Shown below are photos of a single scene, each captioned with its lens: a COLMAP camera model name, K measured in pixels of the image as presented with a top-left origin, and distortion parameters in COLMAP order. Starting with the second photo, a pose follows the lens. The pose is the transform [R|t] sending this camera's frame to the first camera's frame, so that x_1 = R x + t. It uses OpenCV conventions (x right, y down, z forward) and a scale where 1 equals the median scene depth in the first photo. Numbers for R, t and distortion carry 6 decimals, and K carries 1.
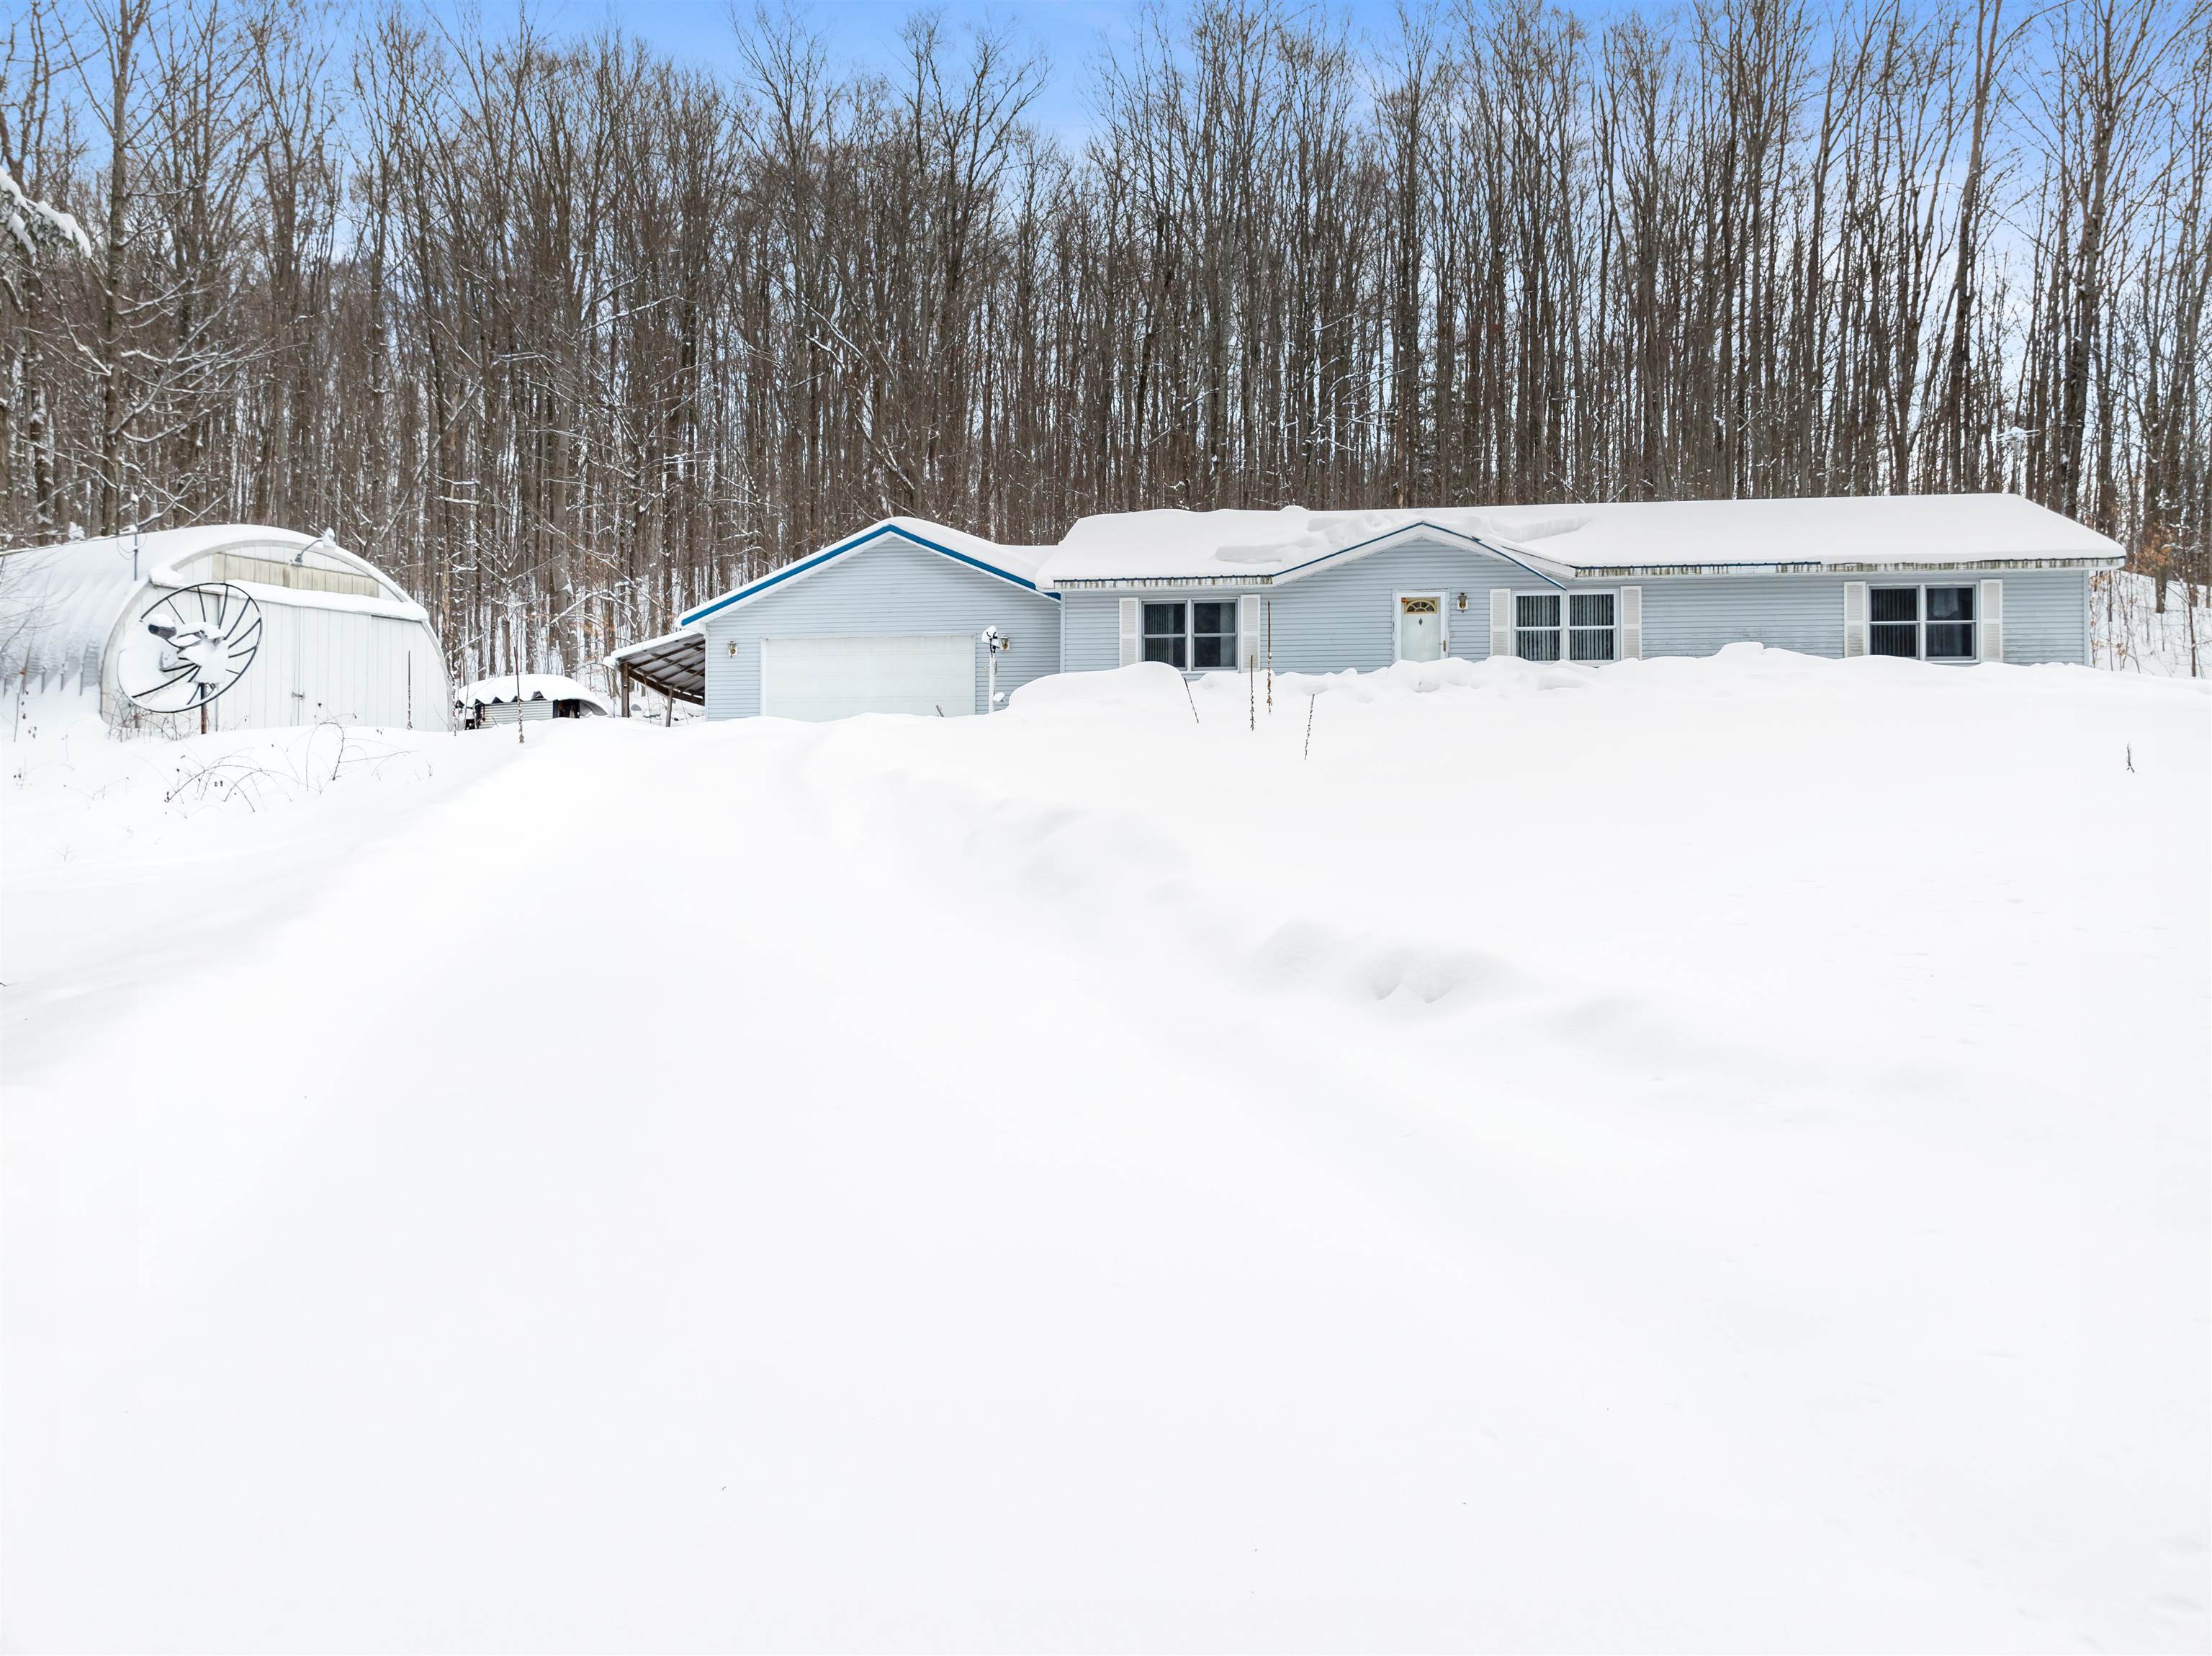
lens RADIAL K [[1560.3, 0, 1106.0], [0, 1560.3, 828.0], [0, 0, 1]] dist [-0.039748, 0.005275]
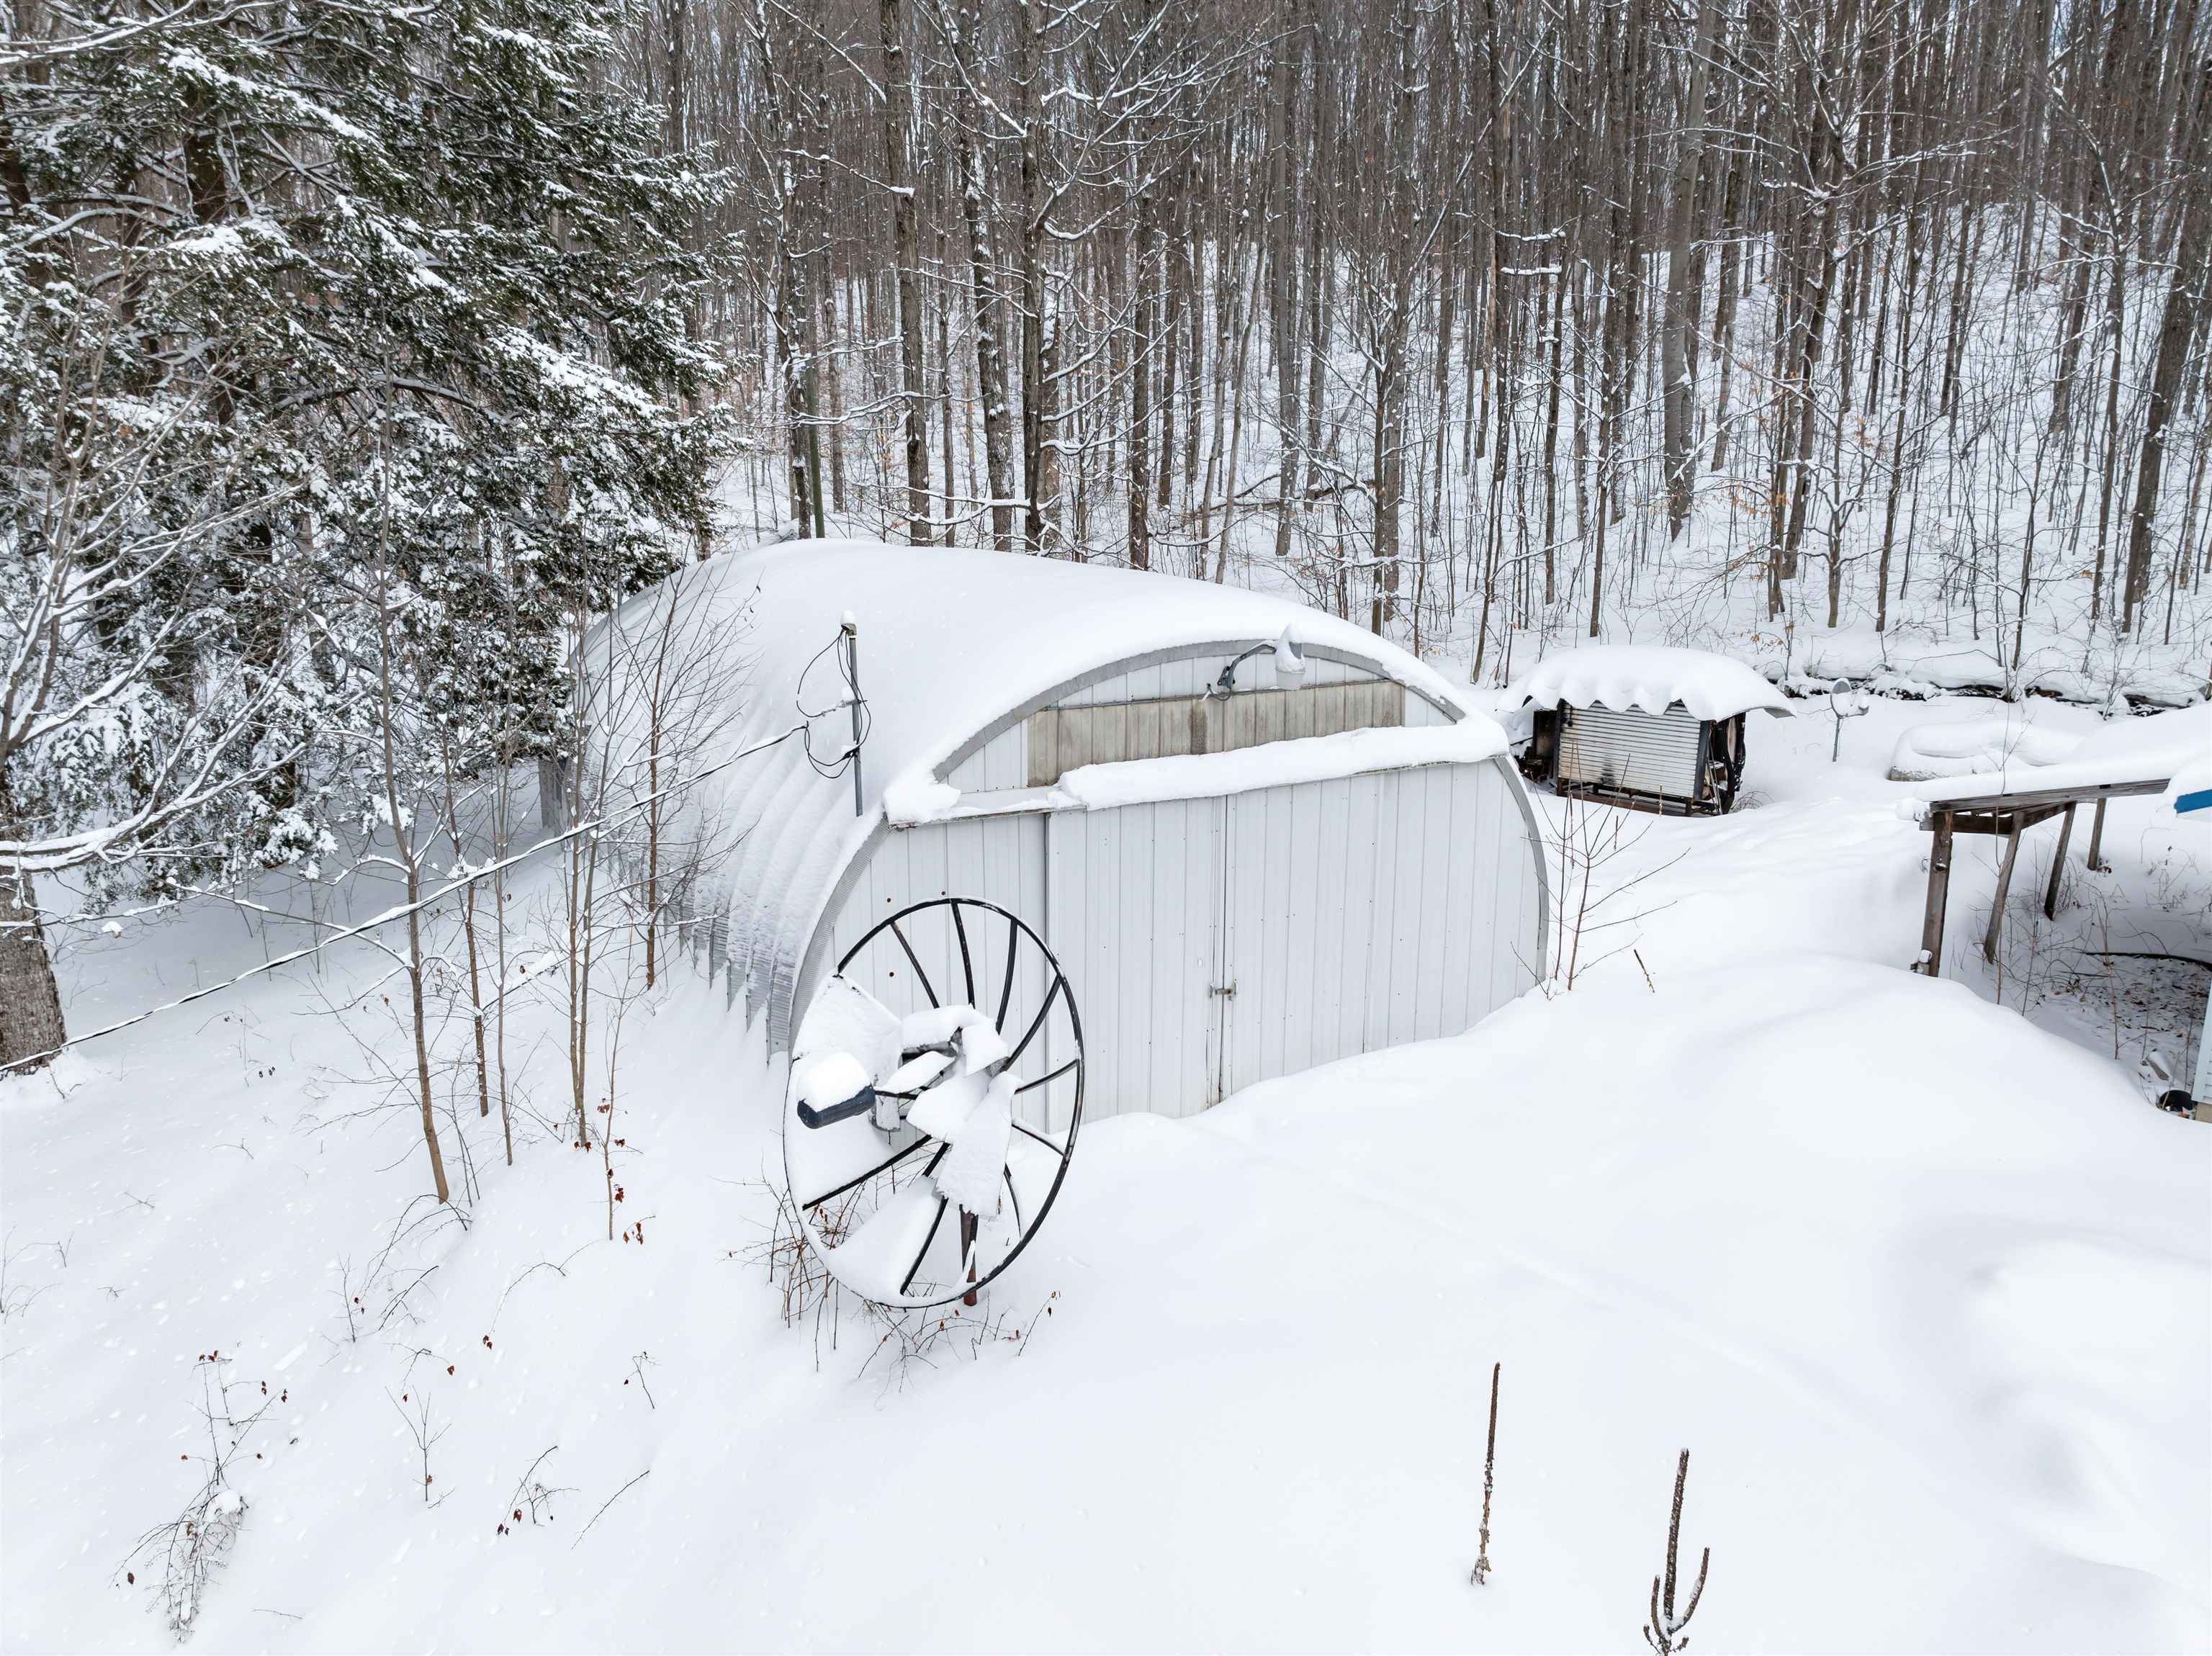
lens RADIAL K [[1560.3, 0, 1106.0], [0, 1560.3, 828.0], [0, 0, 1]] dist [-0.039748, 0.005275]
pose [[0.816723, 0.126524, -0.562988, -0.320585], [0.005508, 0.973911, 0.226865, -0.241496], [0.577004, -0.188387, 0.794718, 0.666034]]
